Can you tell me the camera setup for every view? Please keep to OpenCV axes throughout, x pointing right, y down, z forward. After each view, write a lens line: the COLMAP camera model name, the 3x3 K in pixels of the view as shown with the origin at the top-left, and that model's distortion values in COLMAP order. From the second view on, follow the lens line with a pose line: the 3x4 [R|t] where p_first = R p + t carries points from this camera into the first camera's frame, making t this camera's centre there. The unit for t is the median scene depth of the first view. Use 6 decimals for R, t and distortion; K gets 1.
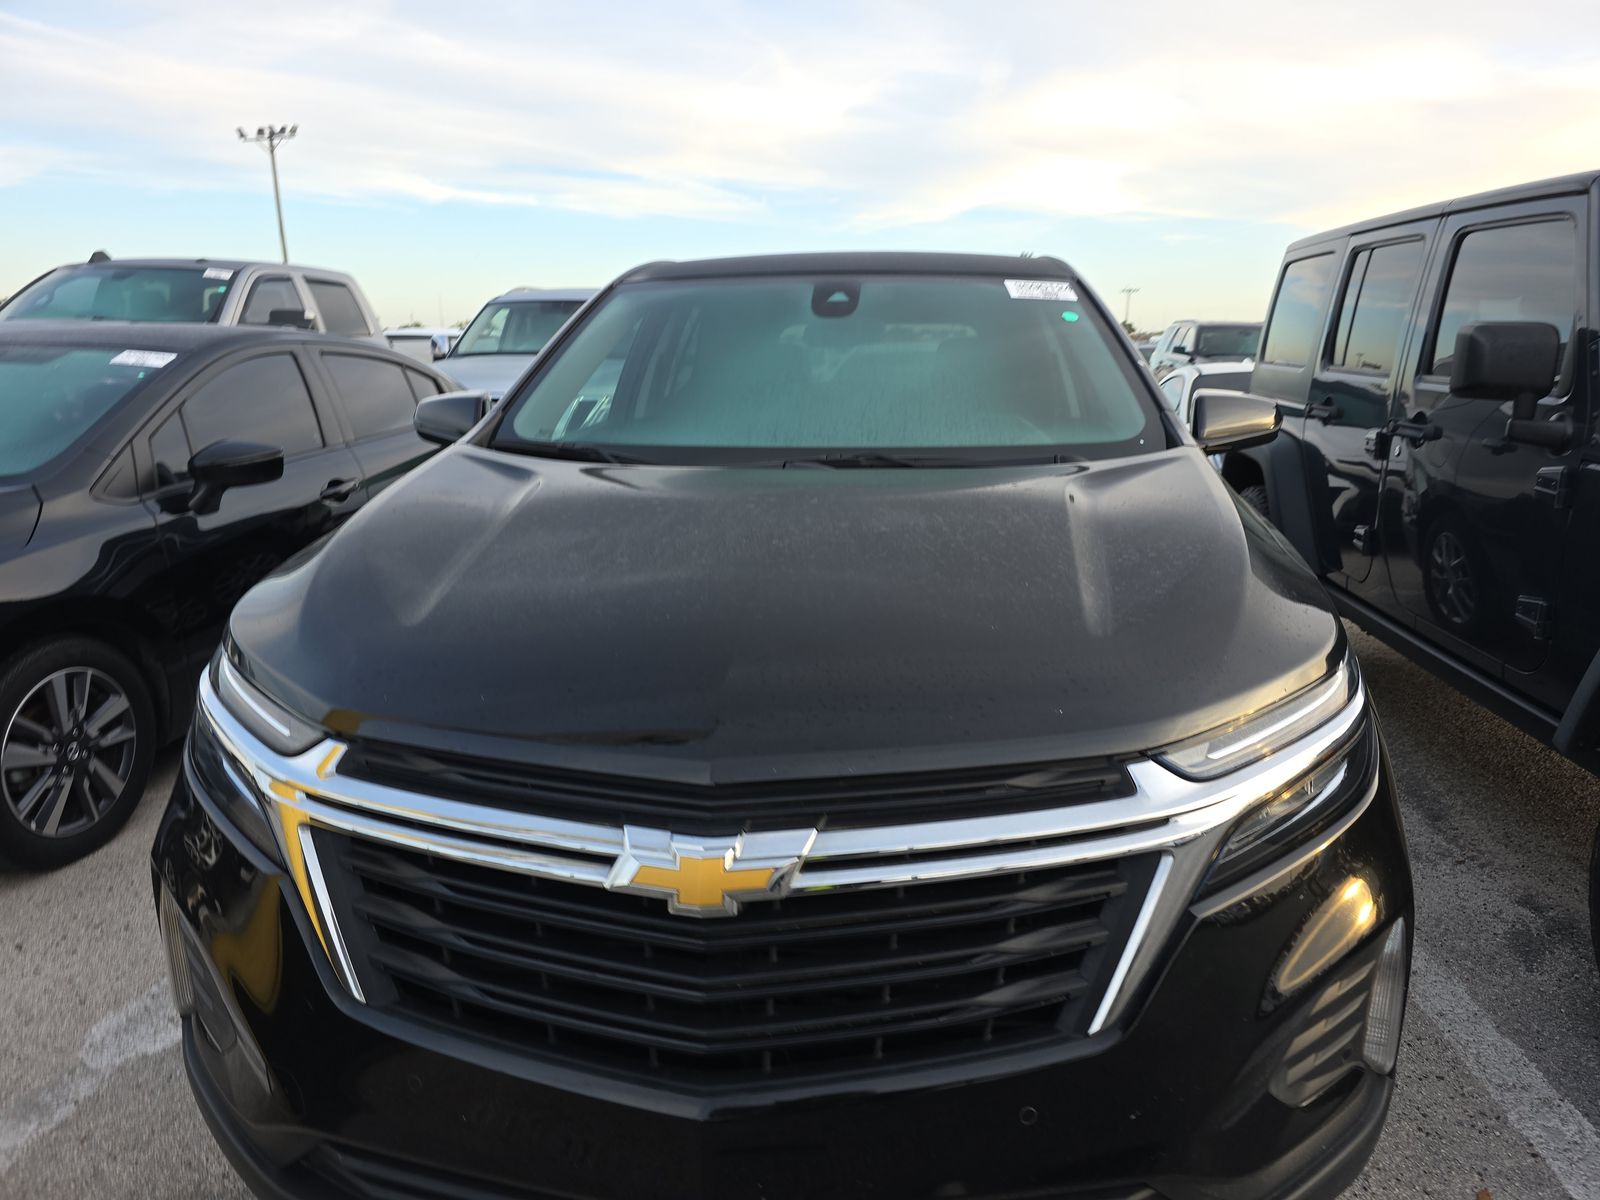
lens RADIAL K [[1103.4, 0, 800.0], [0, 1103.4, 600.0], [0, 0, 1]] dist [-0.007791, -0.007958]
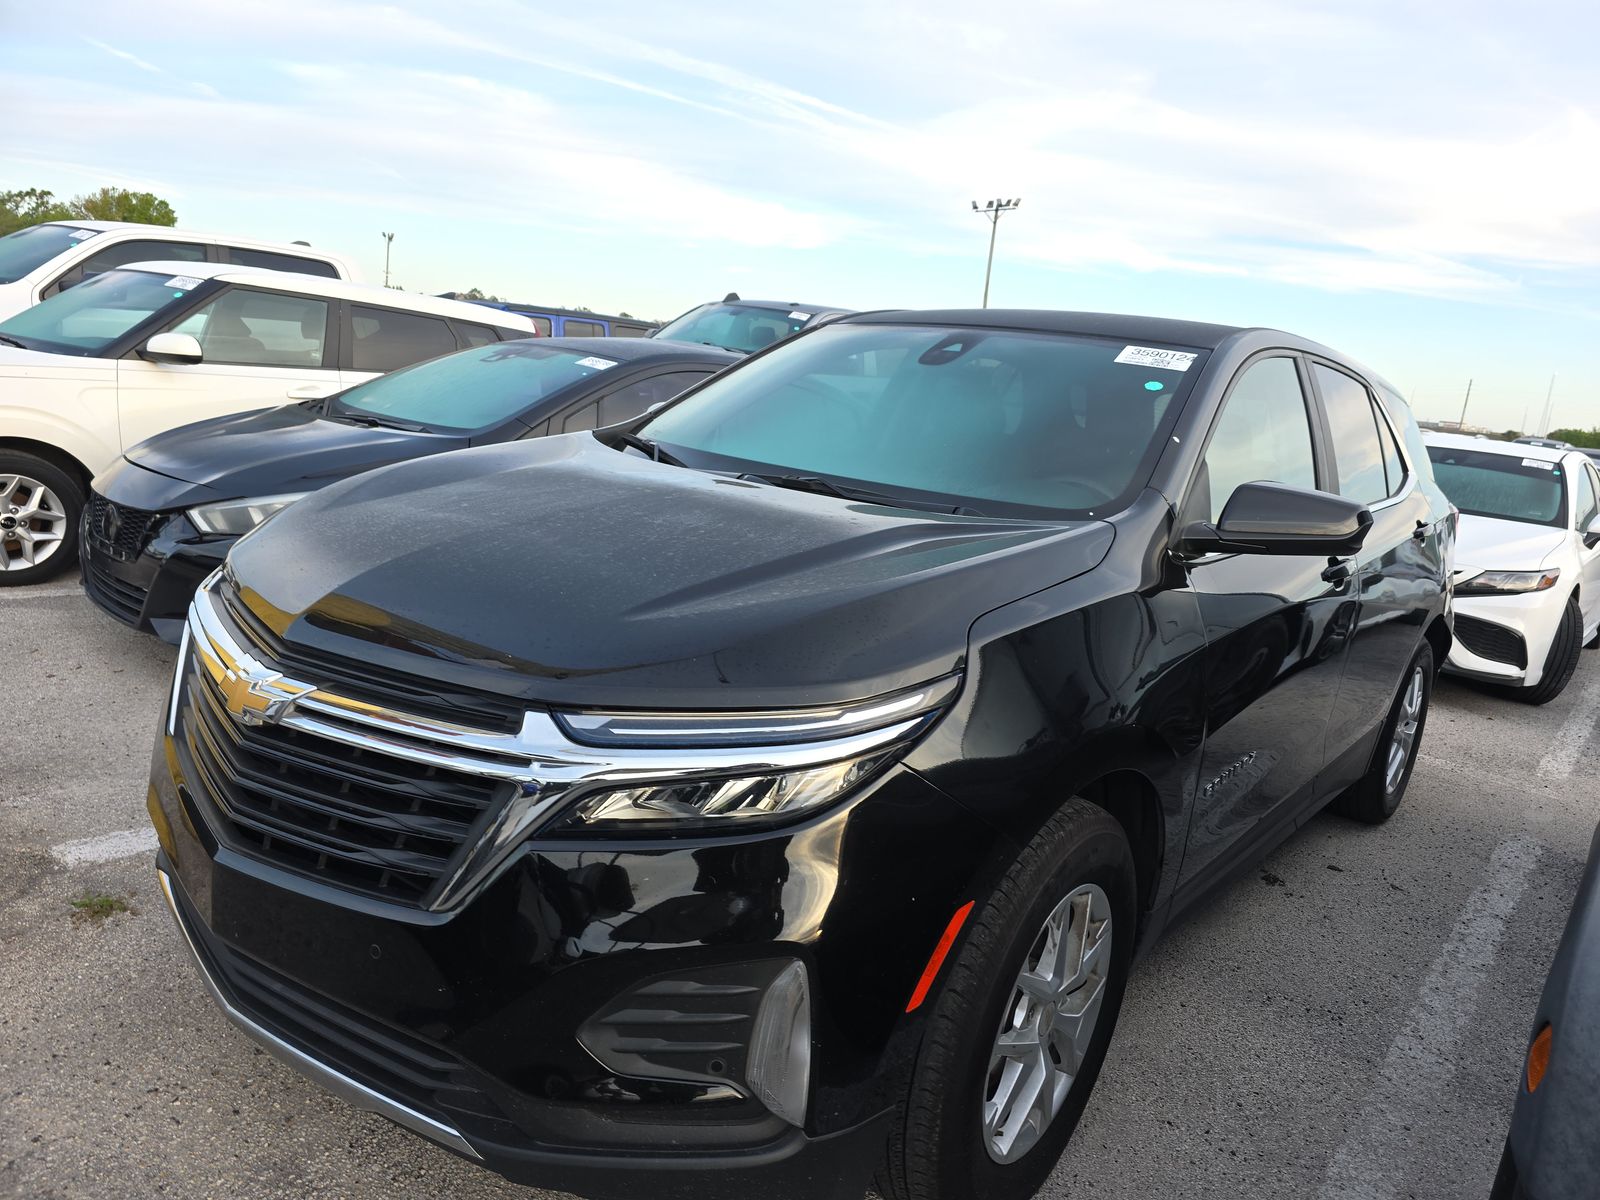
lens RADIAL K [[1066.2, 0, 800.0], [0, 1066.2, 600.0], [0, 0, 1]] dist [0.049536, -0.001978]
pose [[0.812037, 0.202236, -0.547445, 0.191591], [-0.229970, 0.973025, 0.018333, -0.008790], [0.536386, 0.111009, 0.836641, 0.031849]]
